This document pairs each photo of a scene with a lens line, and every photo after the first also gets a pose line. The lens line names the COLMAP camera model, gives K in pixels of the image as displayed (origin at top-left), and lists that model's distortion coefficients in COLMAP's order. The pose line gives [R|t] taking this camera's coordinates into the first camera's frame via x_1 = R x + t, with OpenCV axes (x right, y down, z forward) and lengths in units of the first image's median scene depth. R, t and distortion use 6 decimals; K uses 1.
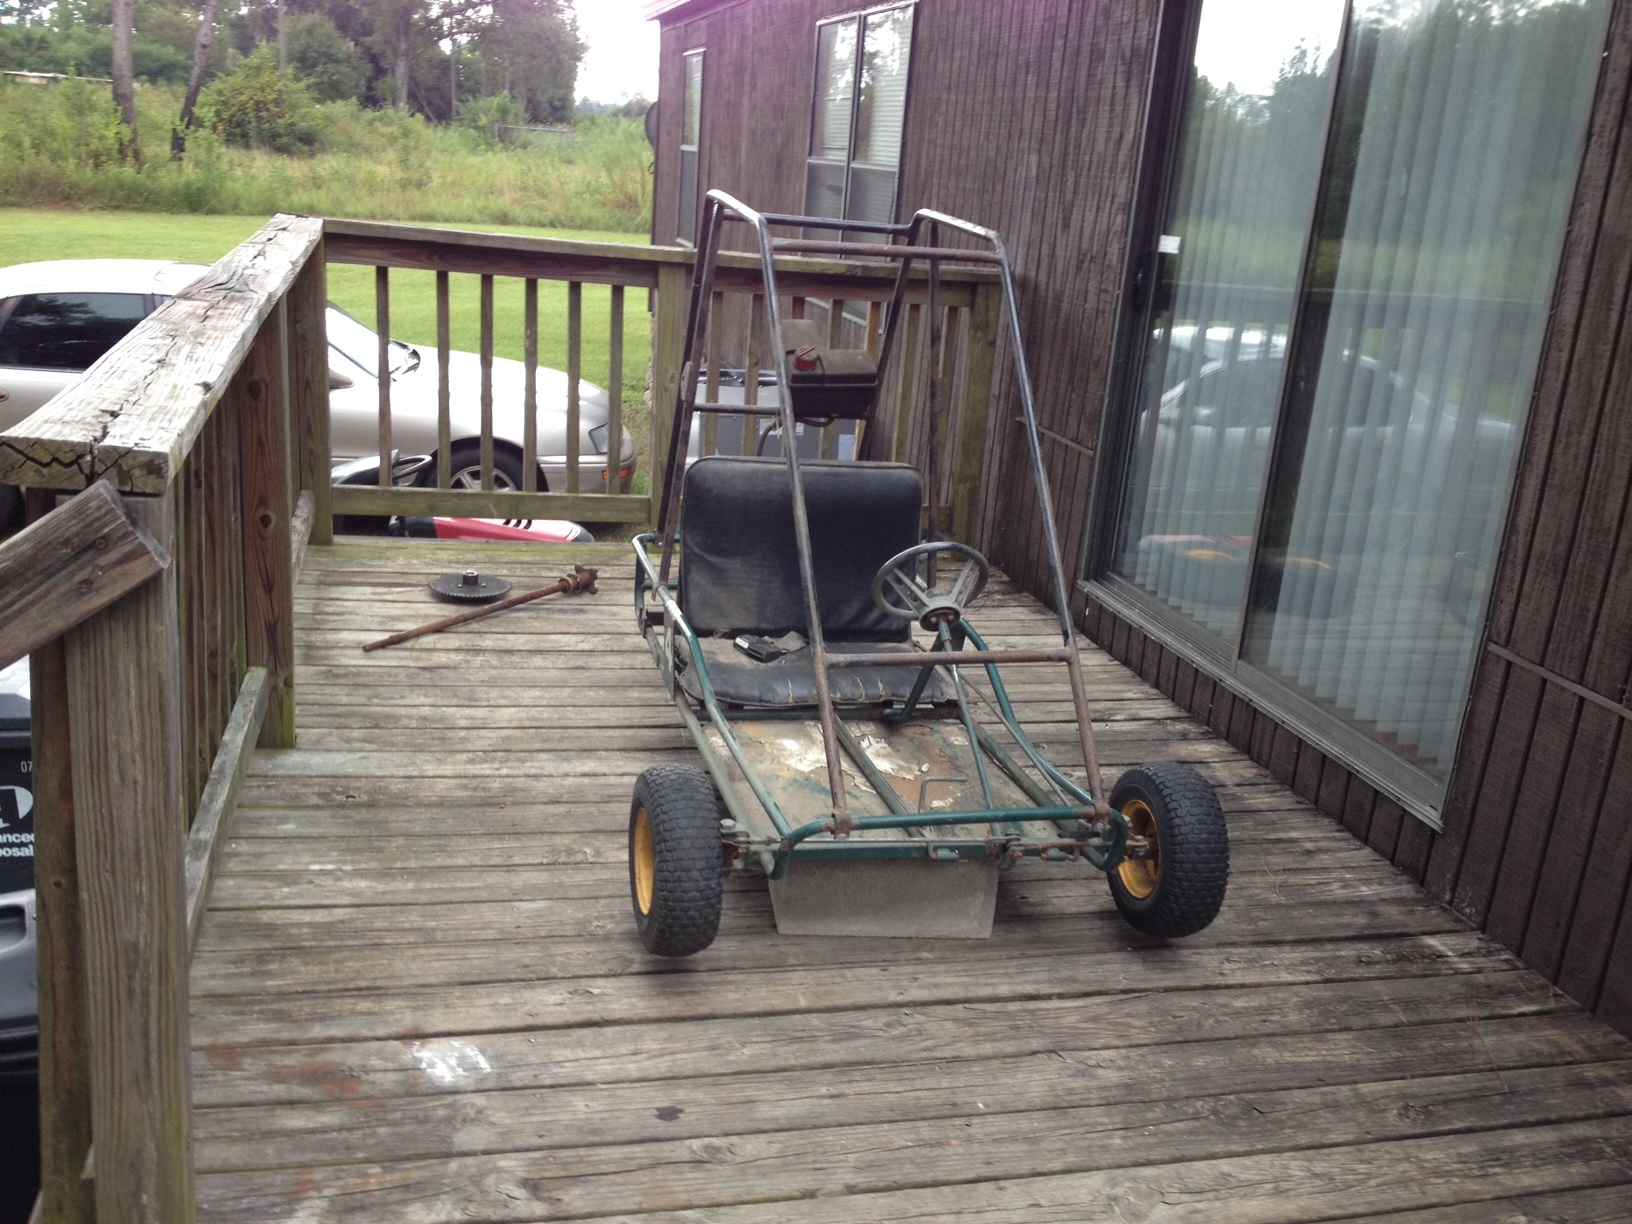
lens RADIAL K [[1558.7, 0, 816.0], [0, 1558.7, 612.0], [0, 0, 1]] dist [0.091212, -0.203116]
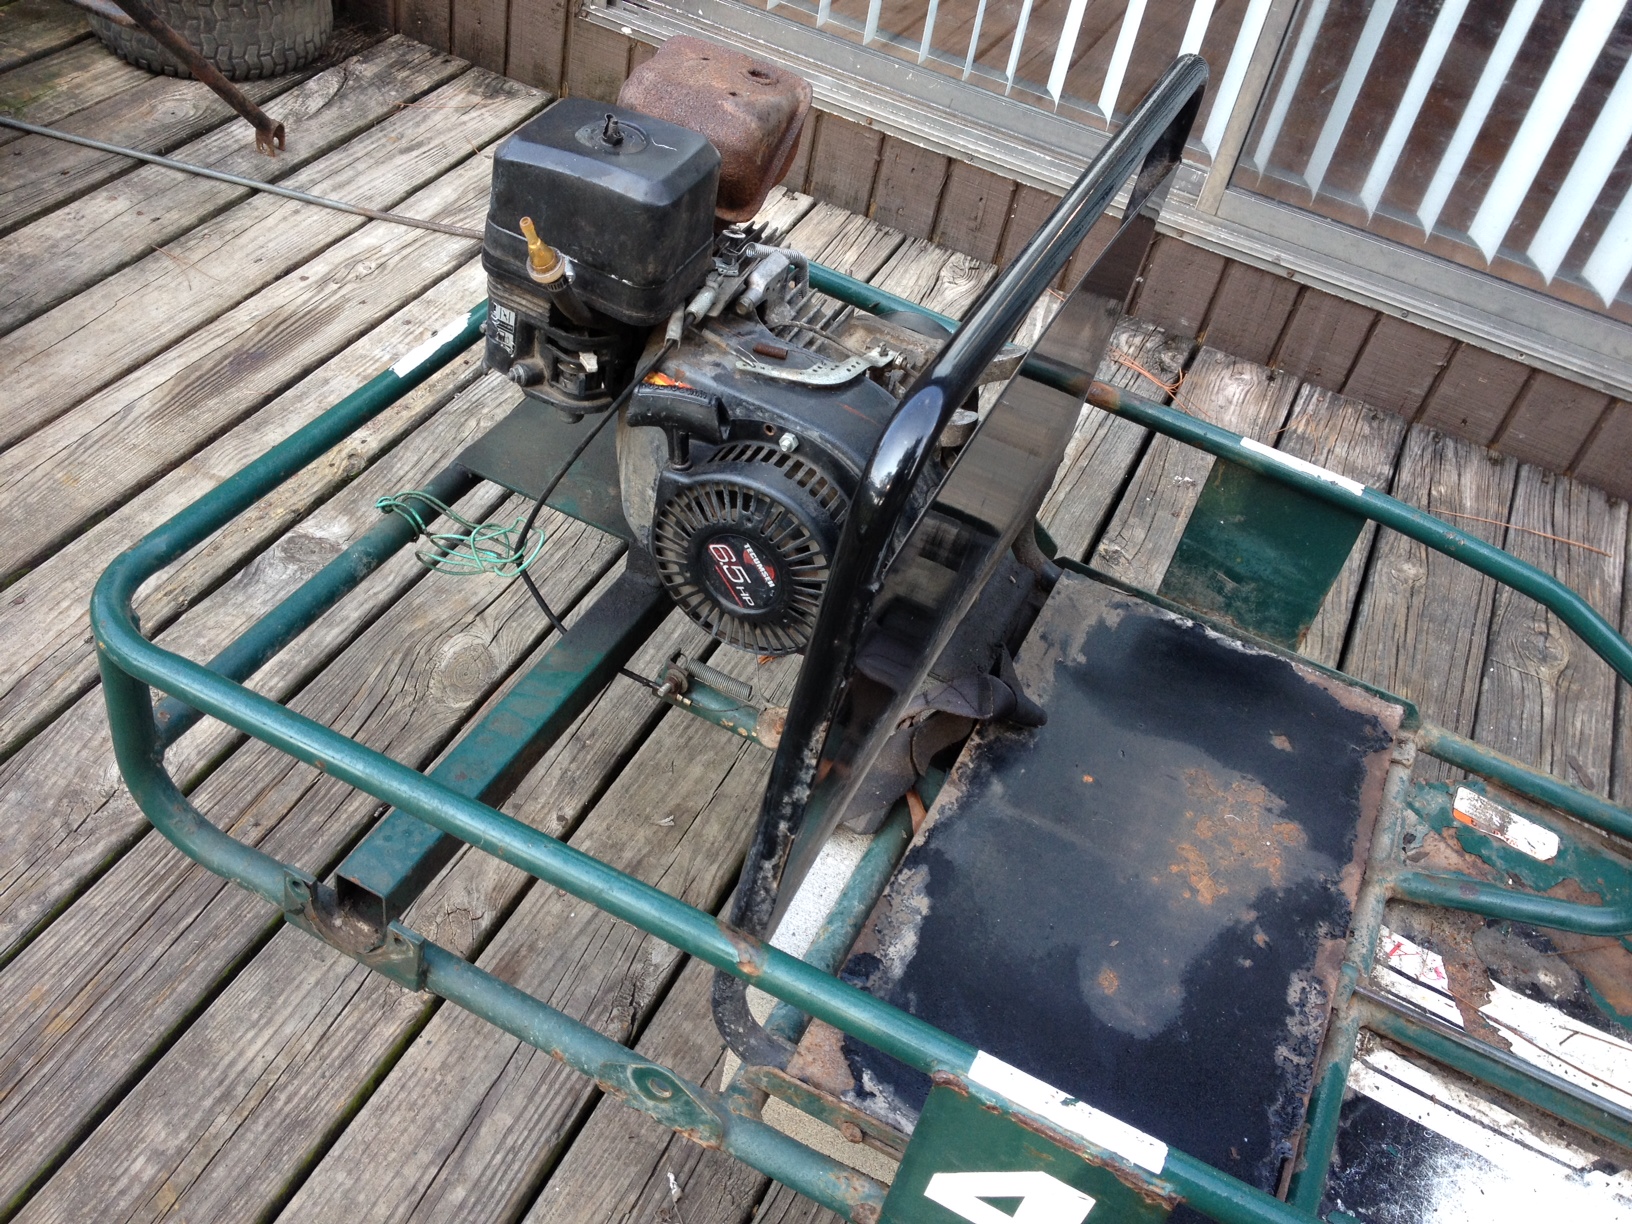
lens RADIAL K [[1558.7, 0, 816.0], [0, 1558.7, 612.0], [0, 0, 1]] dist [0.091212, -0.203116]
pose [[0.626448, -0.505007, 0.593743, -0.232751], [0.102221, 0.808381, 0.579716, -0.214323], [-0.772732, -0.302469, 0.558031, 1.016518]]
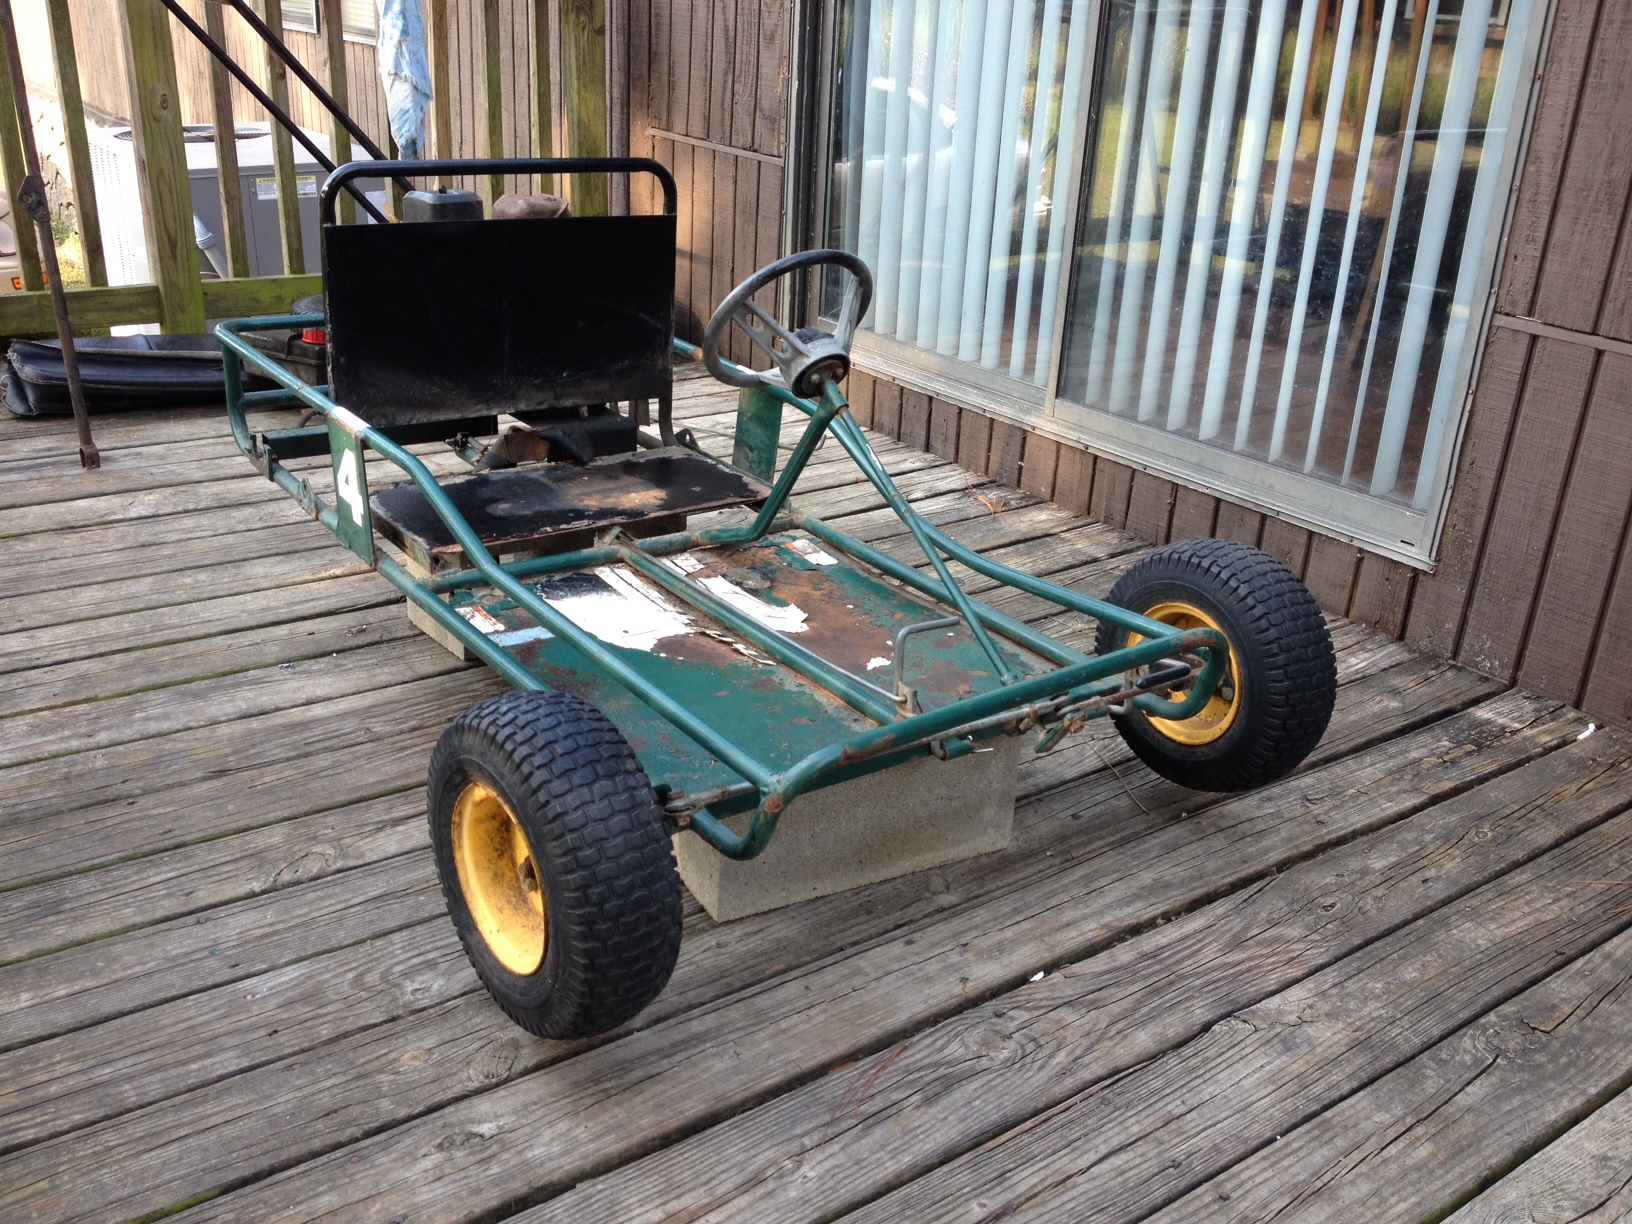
lens RADIAL K [[1558.7, 0, 816.0], [0, 1558.7, 612.0], [0, 0, 1]] dist [0.091212, -0.203116]
pose [[0.927755, -0.174514, 0.329871, -0.152285], [0.130737, 0.979896, 0.150707, 0.002337], [-0.349540, -0.096693, 0.931919, 0.398736]]
